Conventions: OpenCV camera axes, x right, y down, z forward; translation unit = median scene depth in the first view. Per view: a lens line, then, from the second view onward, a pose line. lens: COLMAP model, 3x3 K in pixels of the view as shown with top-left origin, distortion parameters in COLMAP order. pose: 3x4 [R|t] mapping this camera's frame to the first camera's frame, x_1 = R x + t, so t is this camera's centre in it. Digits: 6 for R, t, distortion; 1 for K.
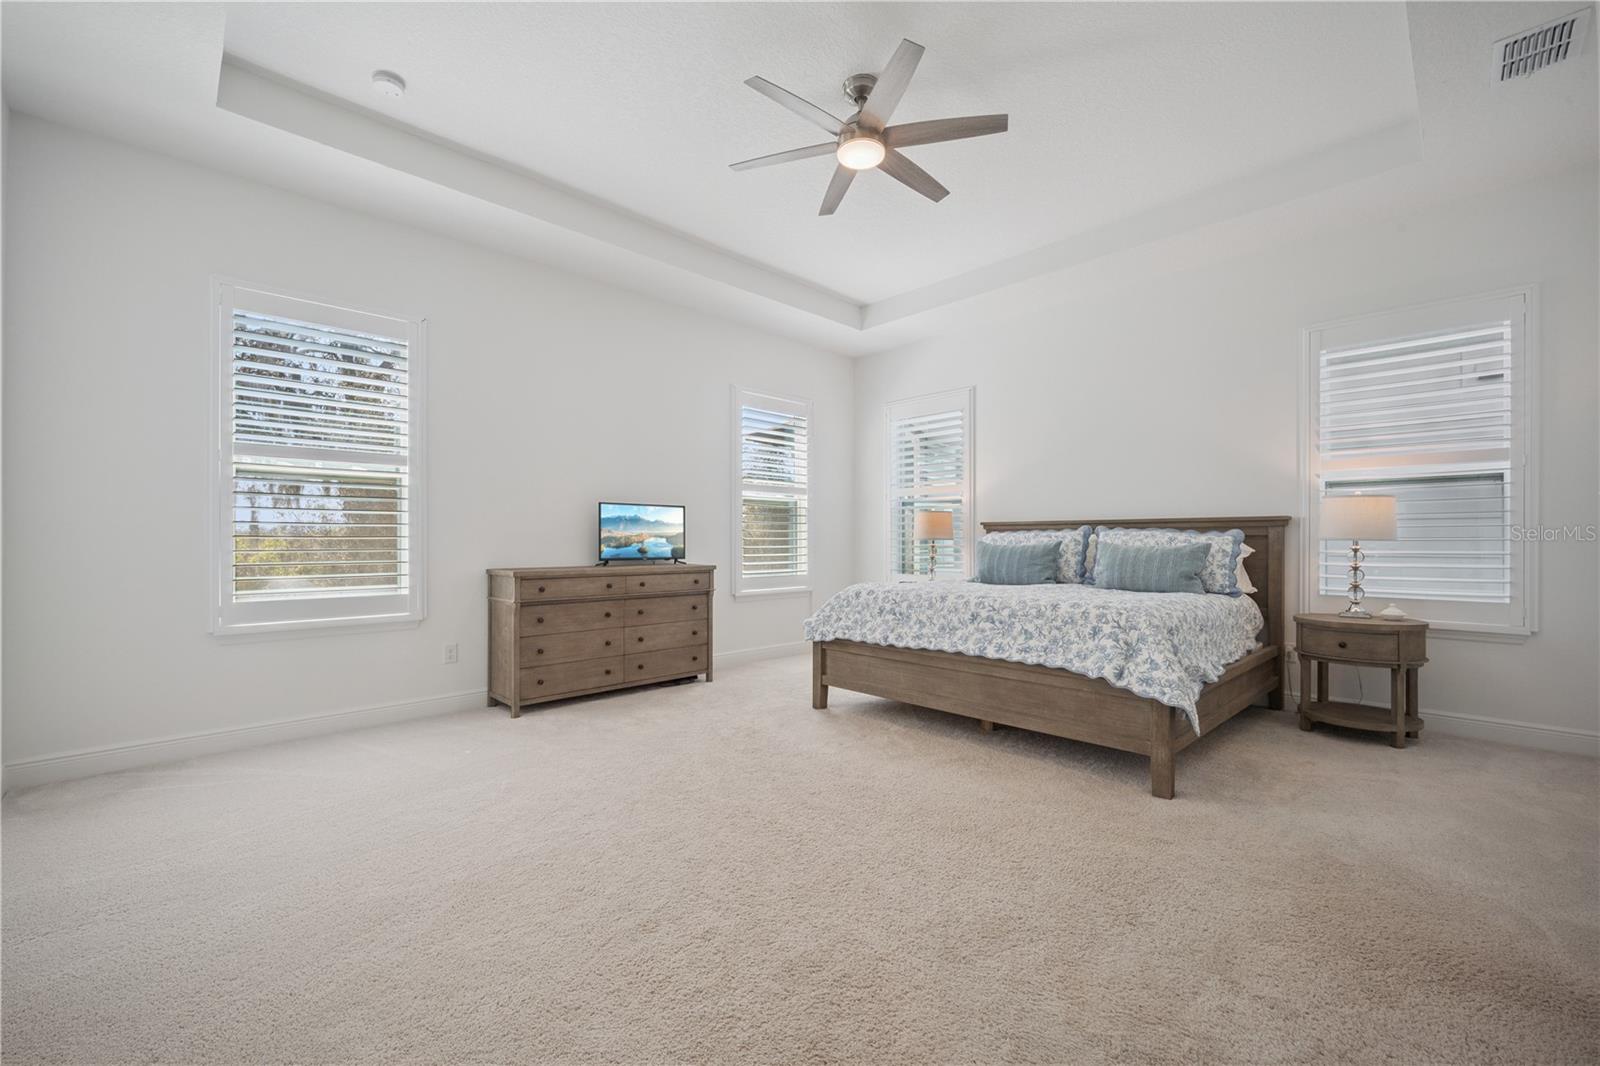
lens RADIAL K [[664.5, 0, 797.5], [0, 664.5, 531.9], [0, 0, 1]] dist [0.002943, -0.001130]
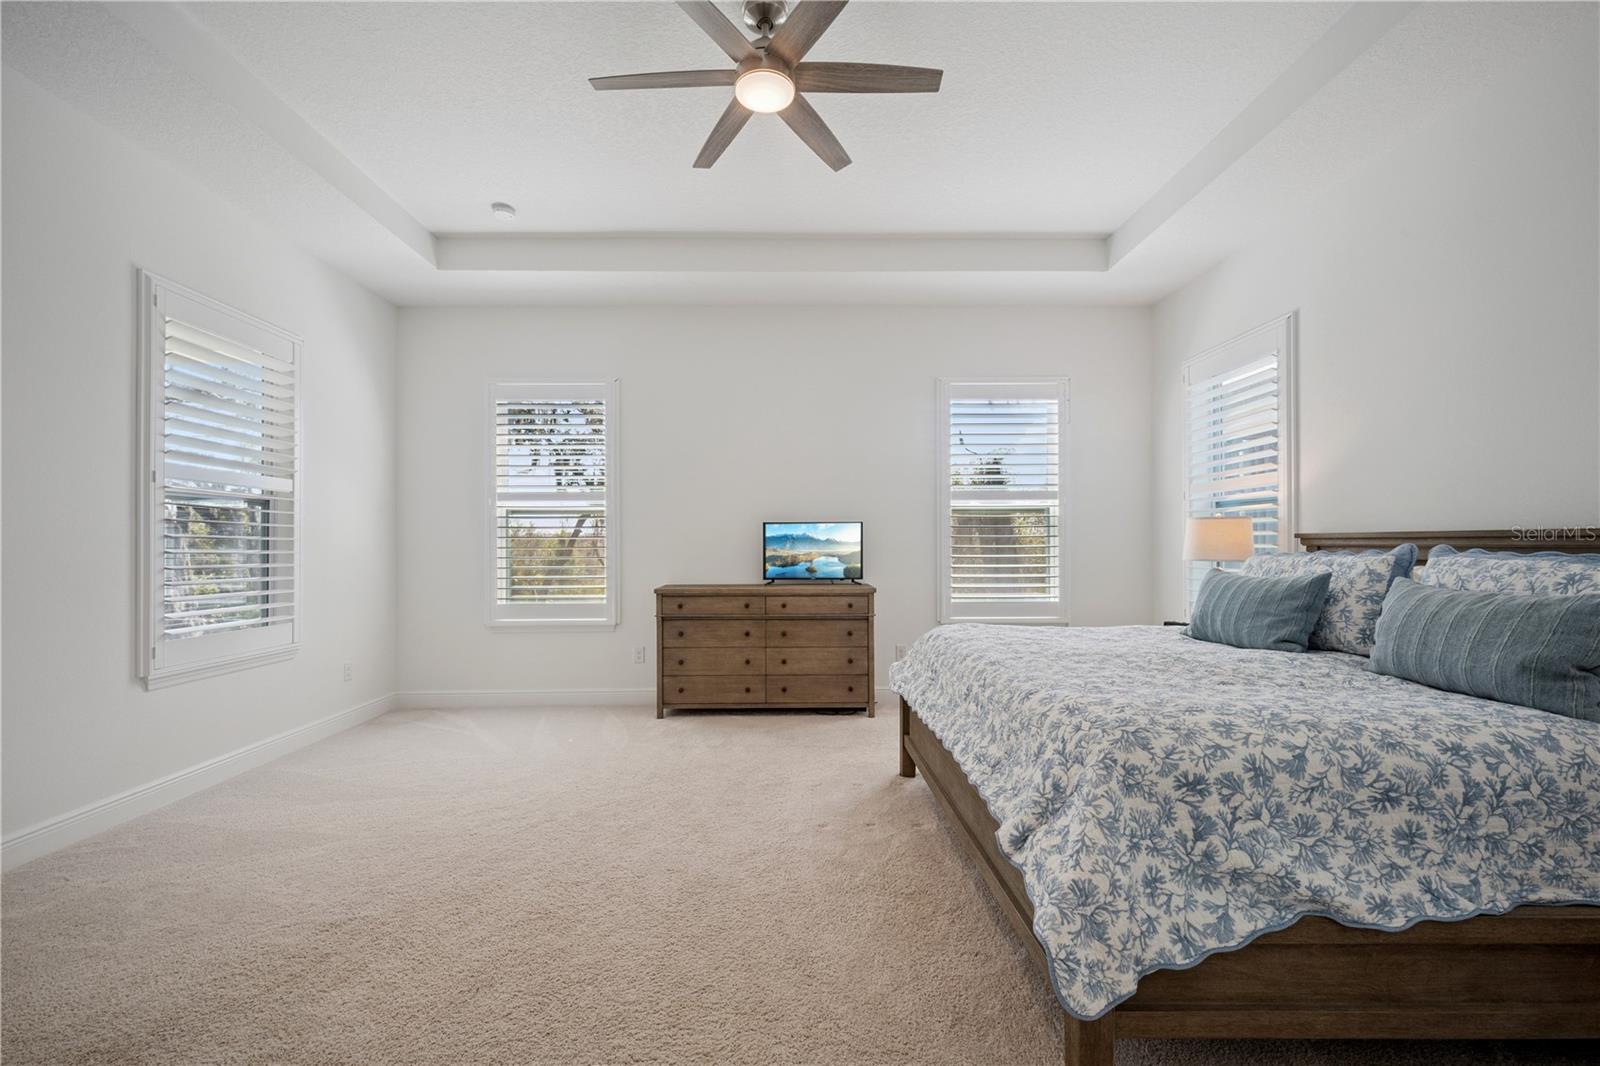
lens RADIAL K [[664.5, 0, 783.9], [0, 664.5, 535.6], [0, 0, 1]] dist [0.002943, -0.001130]
pose [[0.718254, -0.011994, -0.695678, 0.426413], [0.013695, 0.999901, -0.003100, -0.020256], [0.695646, -0.007300, 0.718347, 0.282187]]
